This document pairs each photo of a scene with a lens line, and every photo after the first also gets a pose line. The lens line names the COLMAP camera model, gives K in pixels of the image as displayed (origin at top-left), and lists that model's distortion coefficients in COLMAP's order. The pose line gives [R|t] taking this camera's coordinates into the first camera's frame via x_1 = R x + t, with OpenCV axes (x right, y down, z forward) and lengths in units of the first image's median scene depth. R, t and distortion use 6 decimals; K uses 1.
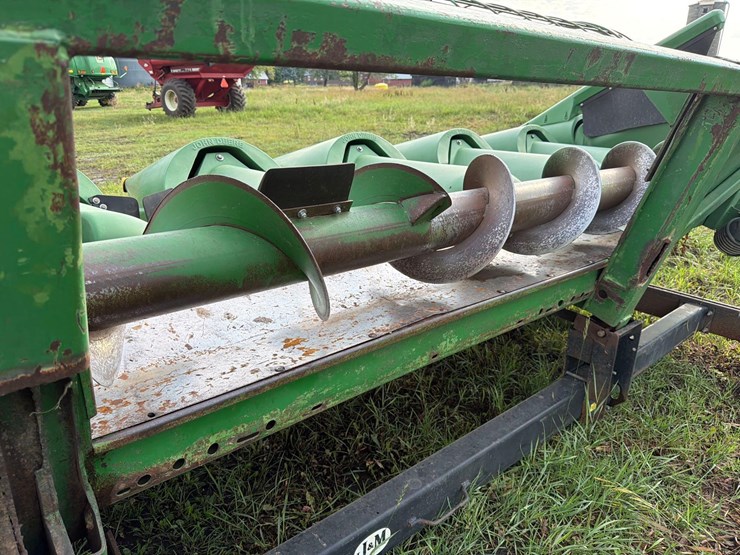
lens RADIAL K [[530.7, 0, 368.2], [0, 530.7, 278.9], [0, 0, 1]] dist [-0.003151, -0.003164]
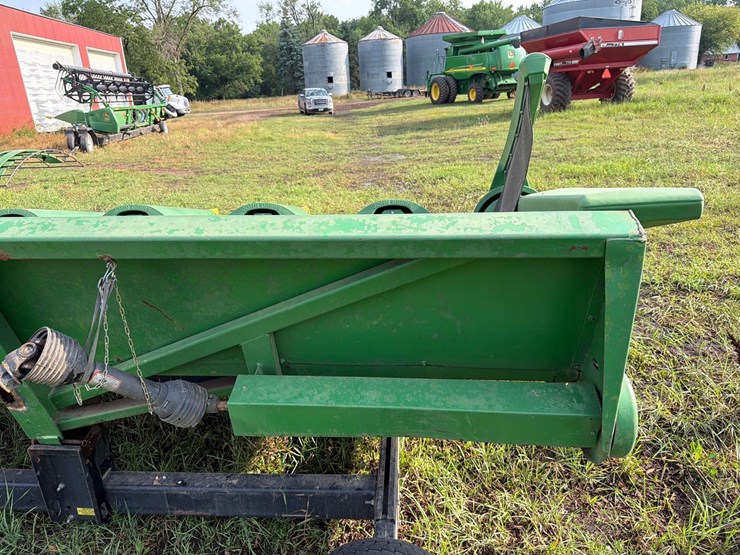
lens RADIAL K [[537.5, 0, 369.9], [0, 537.5, 270.4], [0, 0, 1]] dist [0.008968, -0.007774]
pose [[0.702602, 0.191623, -0.685296, 1.053211], [-0.181965, 0.979421, 0.087306, -0.295868], [0.687923, 0.063358, 0.723012, 0.443872]]
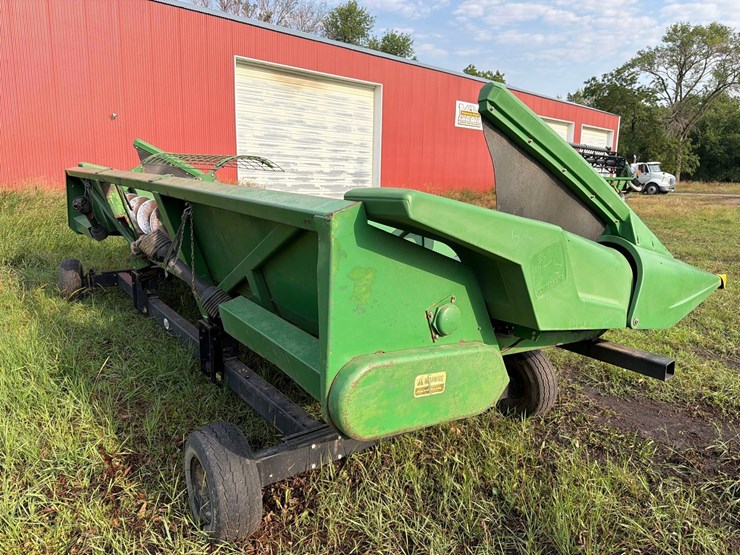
lens RADIAL K [[532.5, 0, 361.7], [0, 532.5, 279.7], [0, 0, 1]] dist [0.008018, -0.017303]
pose [[-0.092898, 0.190707, -0.977242, 1.421669], [-0.342961, 0.915294, 0.211220, -0.389099], [0.934745, 0.354778, -0.019624, 0.987720]]
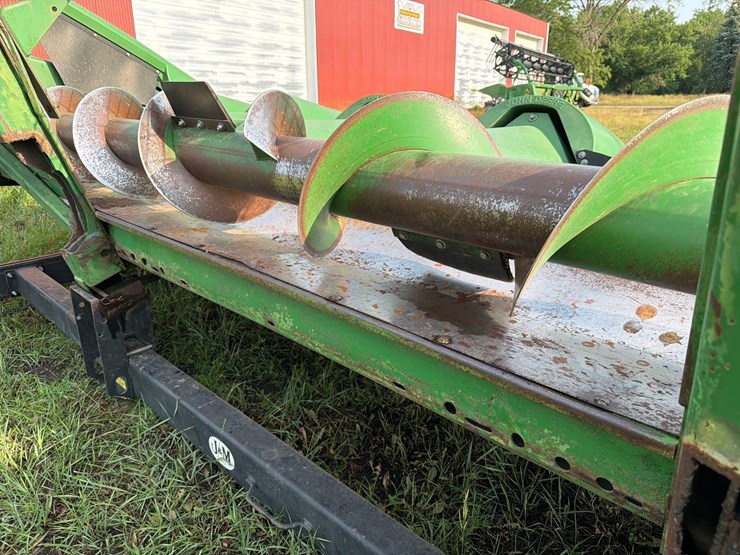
lens RADIAL K [[543.0, 0, 367.8], [0, 543.0, 278.2], [0, 0, 1]] dist [-0.008299, -0.009029]
pose [[0.102926, 0.317749, -0.942572, 0.461470], [-0.327120, 0.905708, 0.269602, -0.102086], [0.939361, 0.280585, 0.197163, 0.460527]]
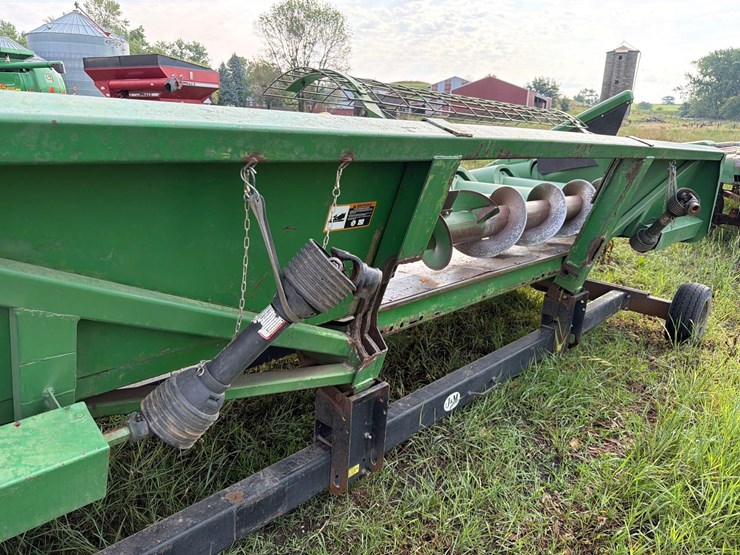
lens RADIAL K [[532.5, 0, 361.7], [0, 532.5, 279.7], [0, 0, 1]] dist [0.008018, -0.017303]
pose [[0.994323, 0.005987, 0.106231, -0.232761], [-0.001000, 0.998897, -0.046937, 0.084120], [-0.106395, 0.046564, 0.993233, -0.367363]]
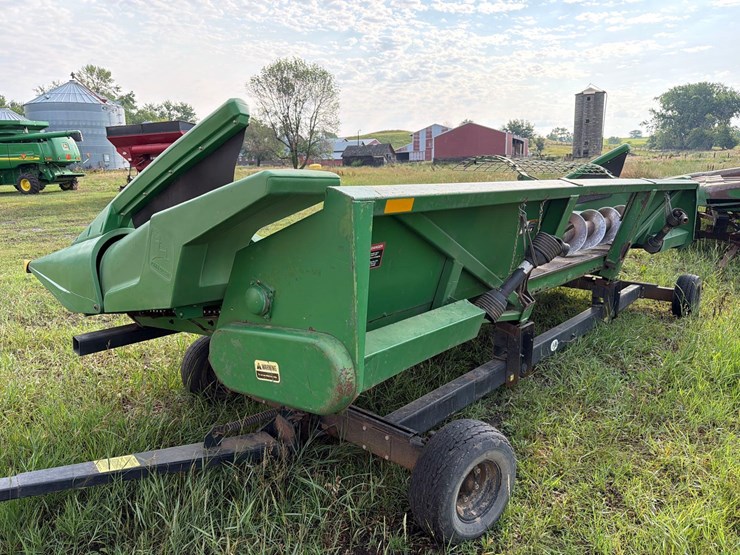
lens RADIAL K [[530.5, 0, 371.5], [0, 530.5, 276.5], [0, 0, 1]] dist [0.053280, -0.071882]
pose [[0.987998, -0.046595, 0.147272, -0.660947], [0.066674, 0.988669, -0.134492, 0.218405], [-0.139336, 0.142697, 0.979910, -0.841305]]
